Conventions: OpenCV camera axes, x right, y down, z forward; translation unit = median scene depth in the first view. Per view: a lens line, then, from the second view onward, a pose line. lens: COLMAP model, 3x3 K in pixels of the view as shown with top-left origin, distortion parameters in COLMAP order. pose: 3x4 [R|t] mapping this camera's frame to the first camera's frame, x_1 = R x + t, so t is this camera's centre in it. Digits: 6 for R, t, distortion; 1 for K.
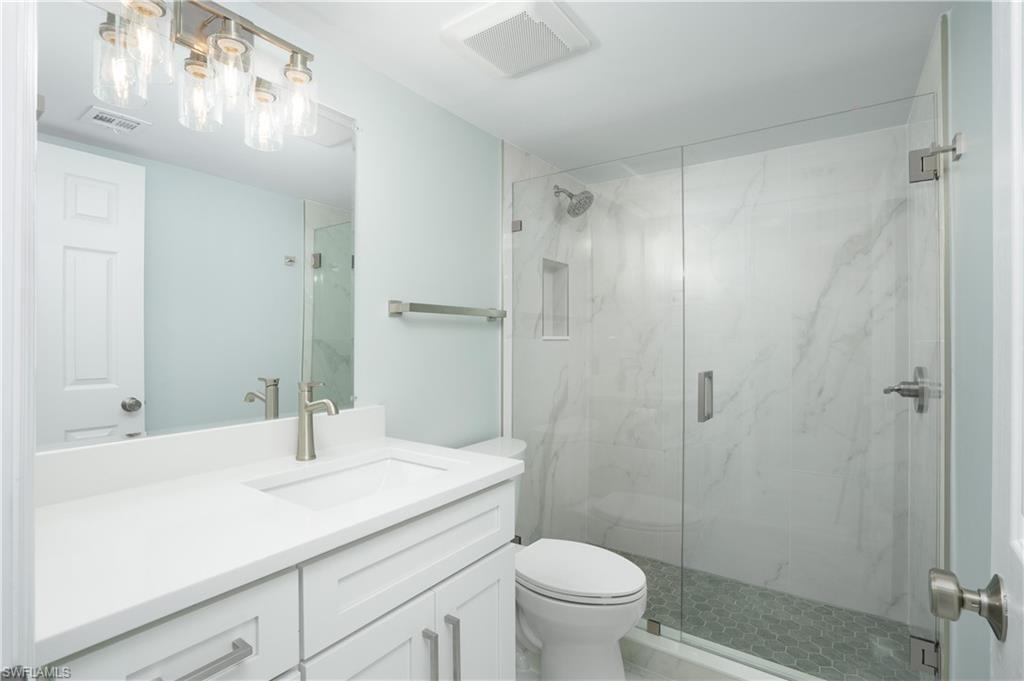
lens RADIAL K [[491.3, 0, 514.2], [0, 491.3, 307.5], [0, 0, 1]] dist [-0.067076, -0.000144]
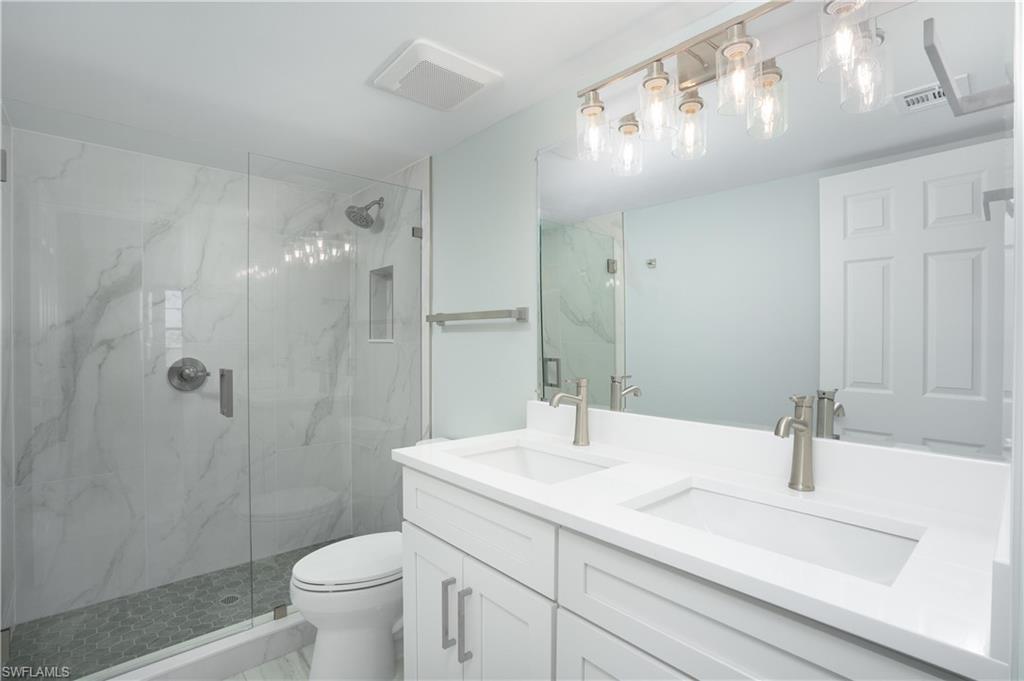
lens RADIAL K [[486.8, 0, 512.0], [0, 486.8, 340.5], [0, 0, 1]] dist [-0.062011, 0.026123]
pose [[-0.252389, -0.002065, -0.967624, 0.490715], [0.056621, 0.998253, -0.016899, 0.046985], [0.965968, -0.059053, -0.251831, 0.759393]]
